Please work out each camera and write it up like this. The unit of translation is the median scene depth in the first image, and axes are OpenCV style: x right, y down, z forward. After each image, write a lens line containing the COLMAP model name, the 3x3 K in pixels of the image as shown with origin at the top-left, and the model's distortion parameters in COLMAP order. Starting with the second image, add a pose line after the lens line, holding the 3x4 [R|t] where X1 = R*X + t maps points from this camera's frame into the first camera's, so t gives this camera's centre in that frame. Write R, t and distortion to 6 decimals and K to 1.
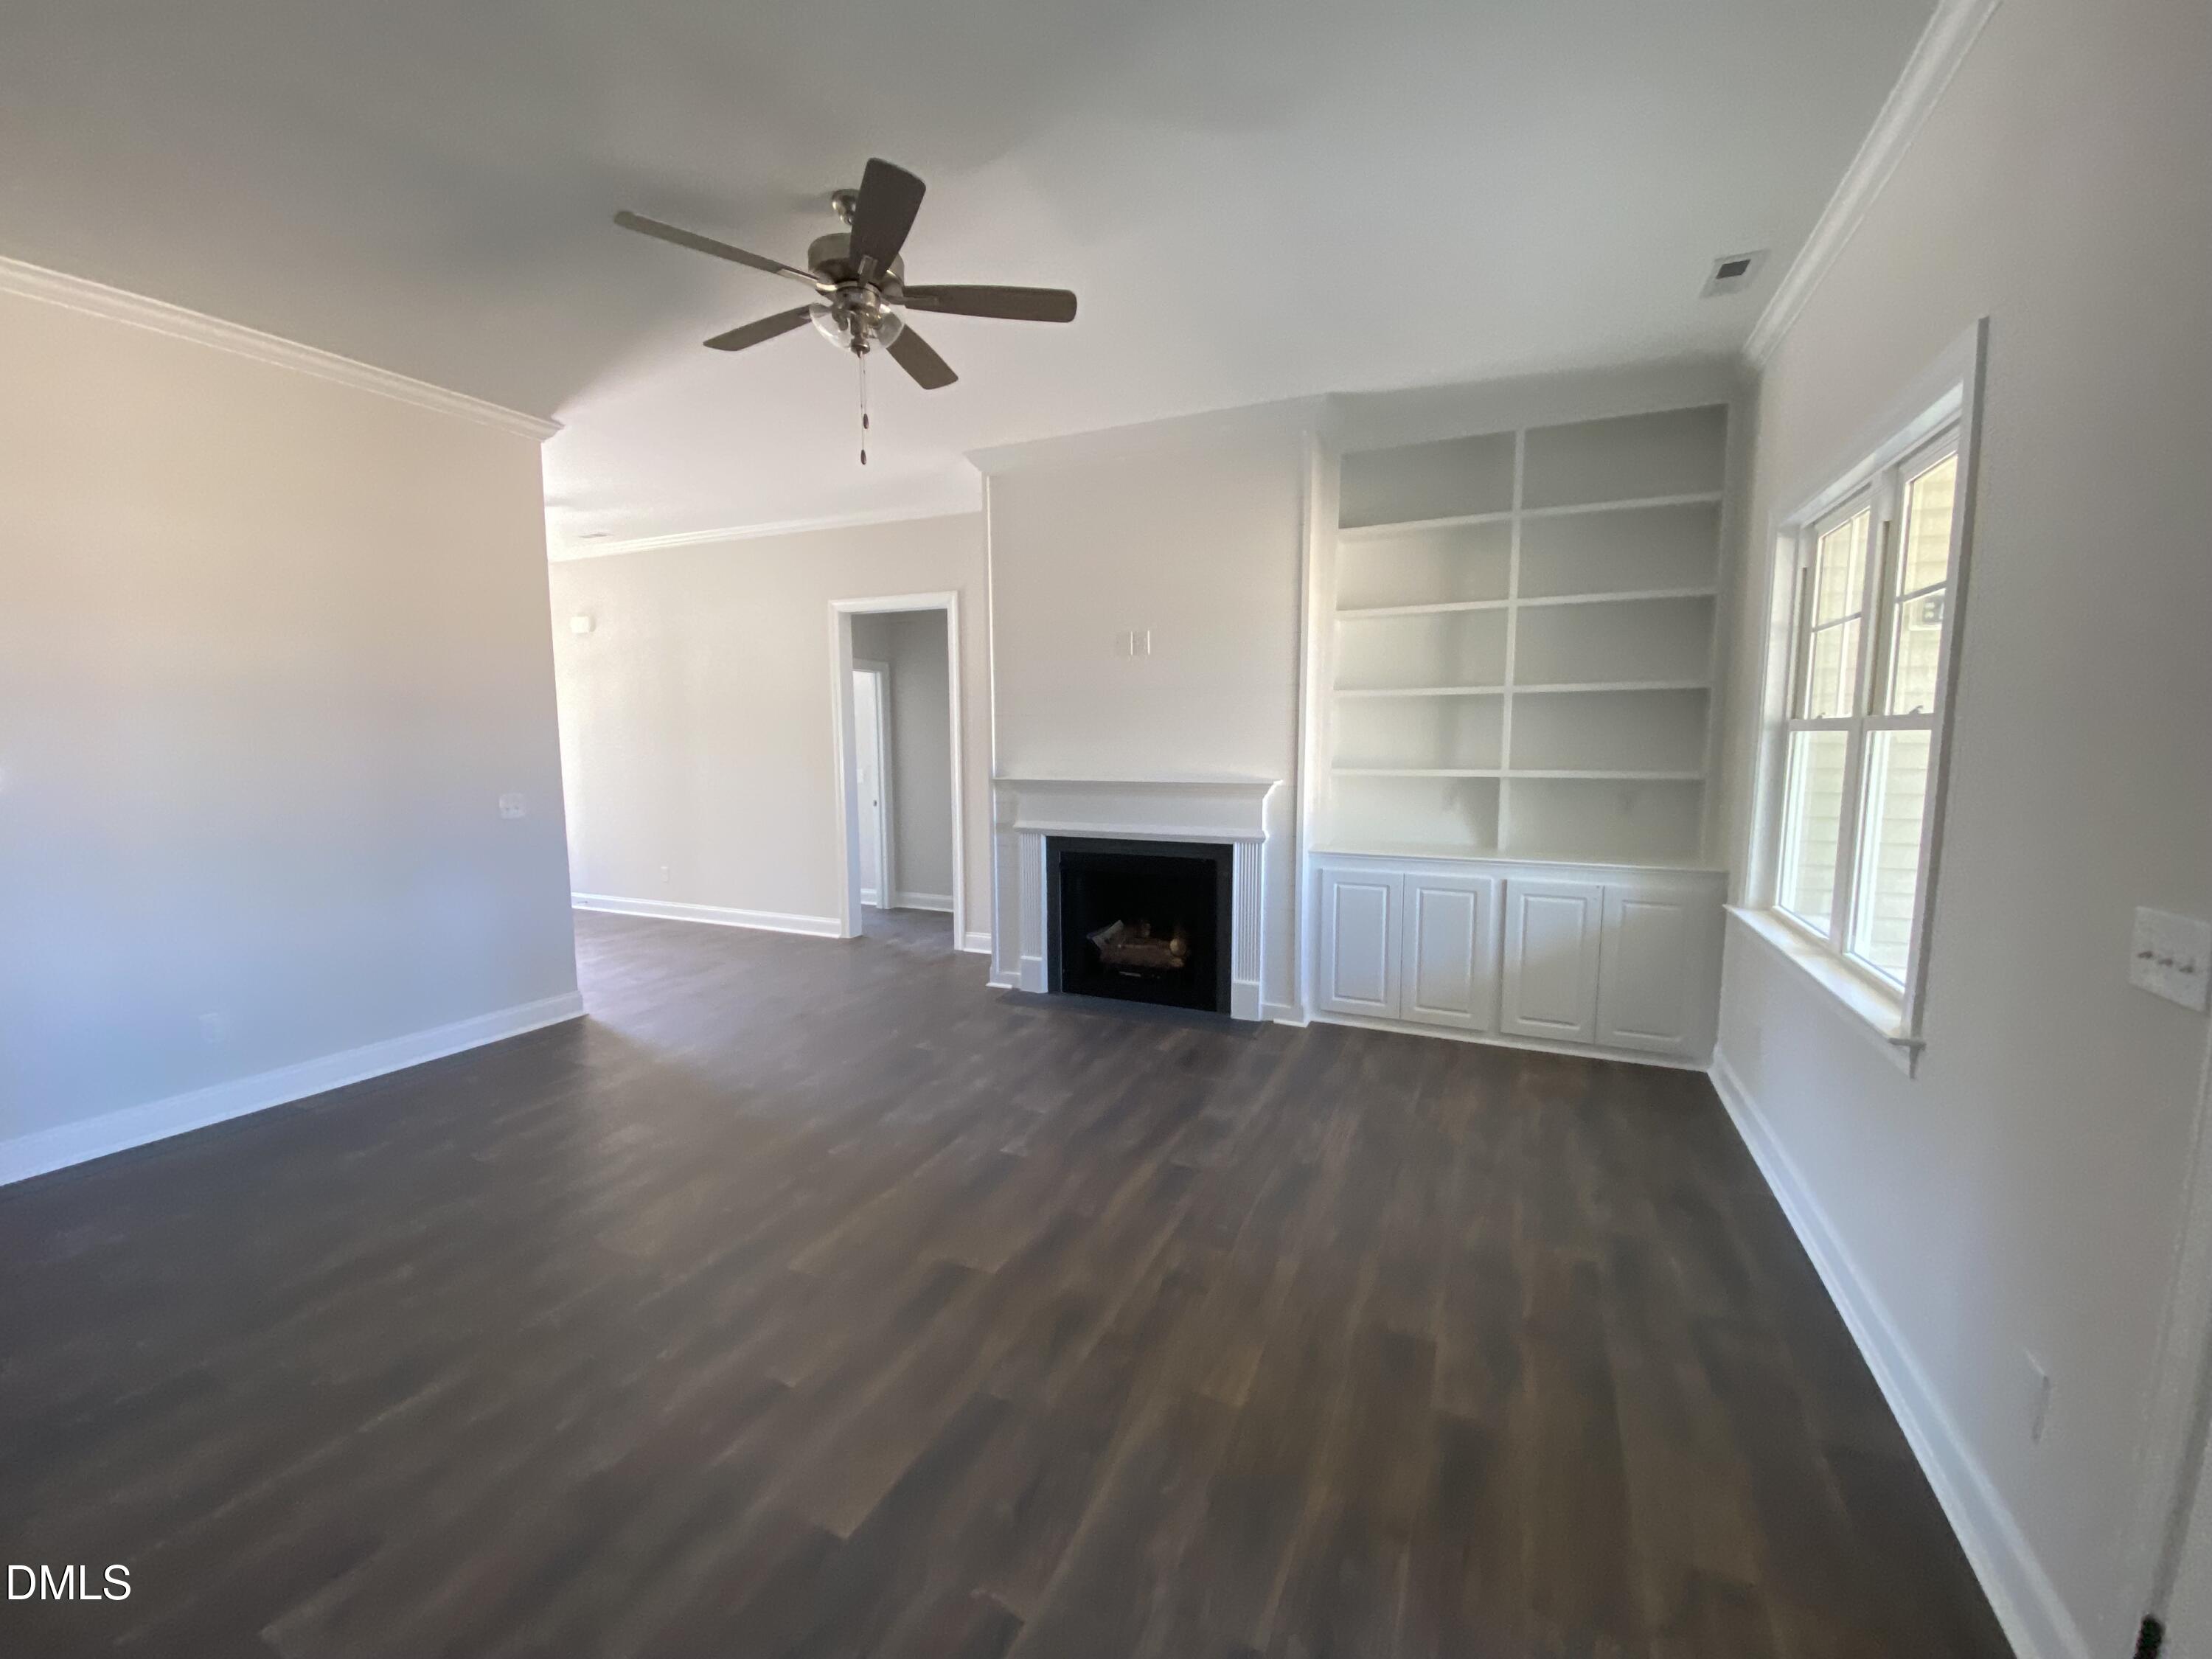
lens RADIAL K [[914.2, 0, 1082.5], [0, 914.2, 838.4], [0, 0, 1]] dist [0.004748, -0.001475]
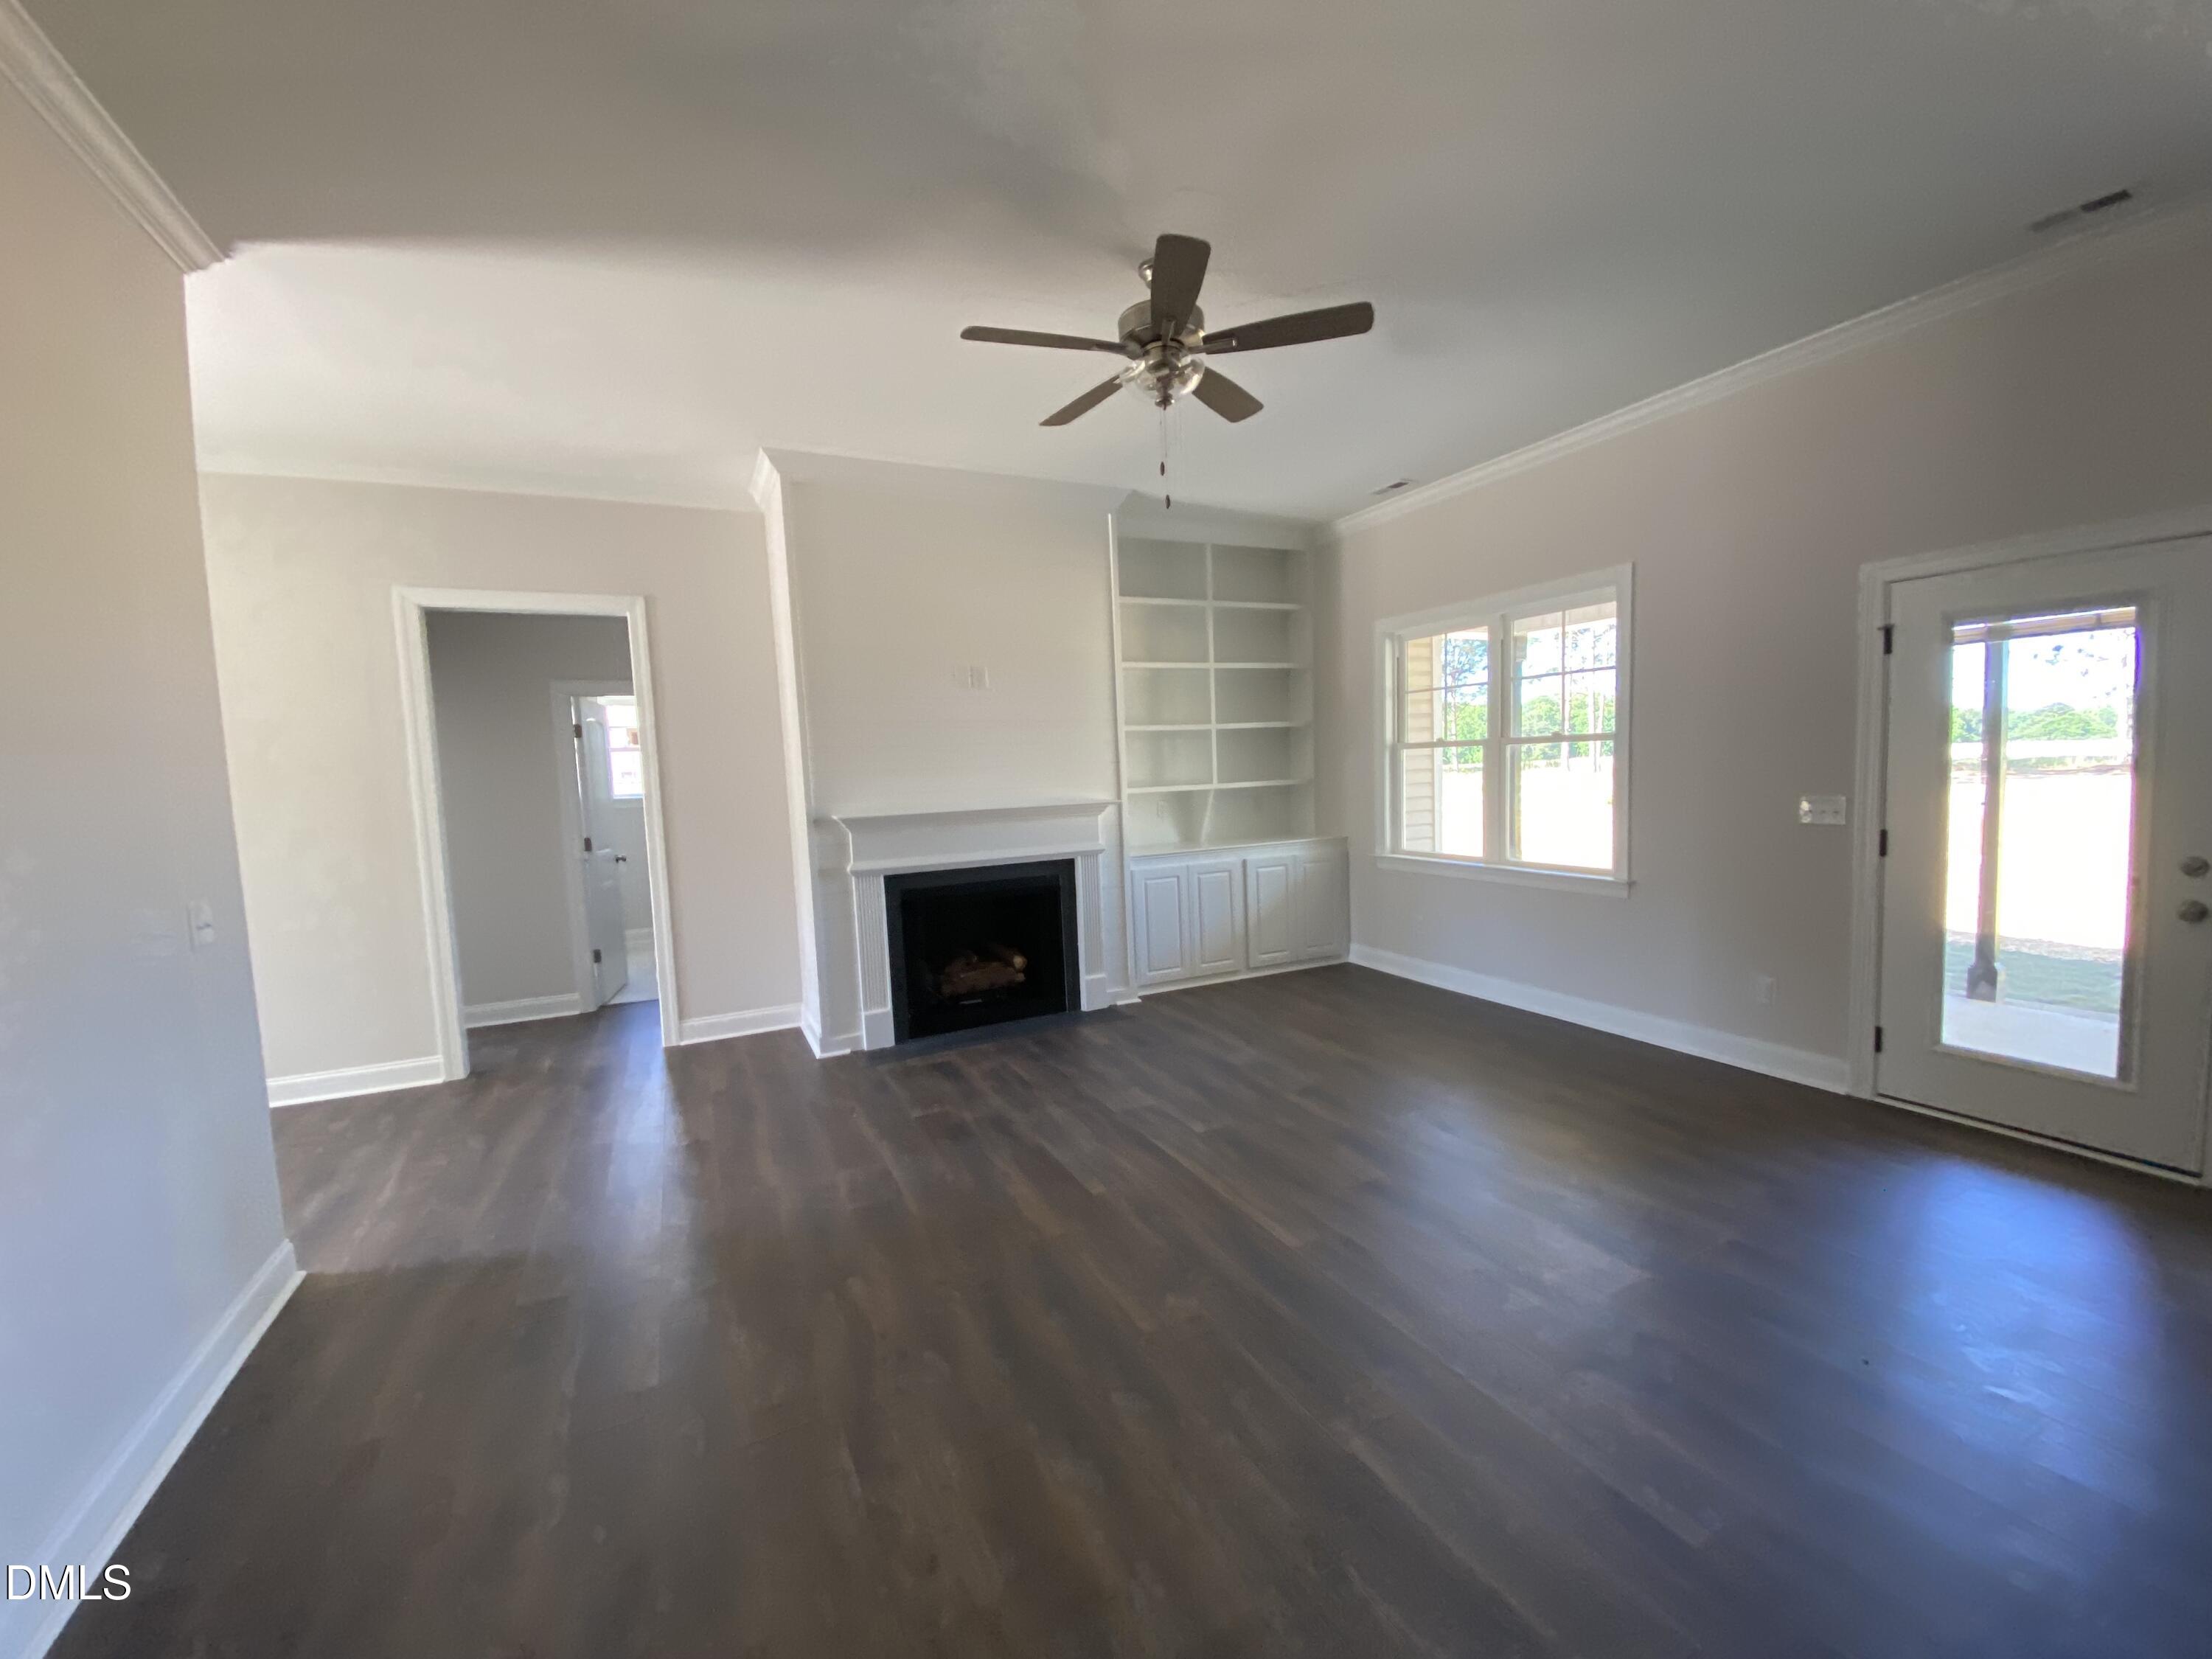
lens RADIAL K [[914.2, 0, 1104.1], [0, 914.2, 834.8], [0, 0, 1]] dist [0.004748, -0.001475]
pose [[0.608697, -0.080776, 0.789281, -0.706461], [0.121714, 0.992535, 0.007711, -0.027314], [-0.784012, 0.091373, 0.613984, 0.268155]]
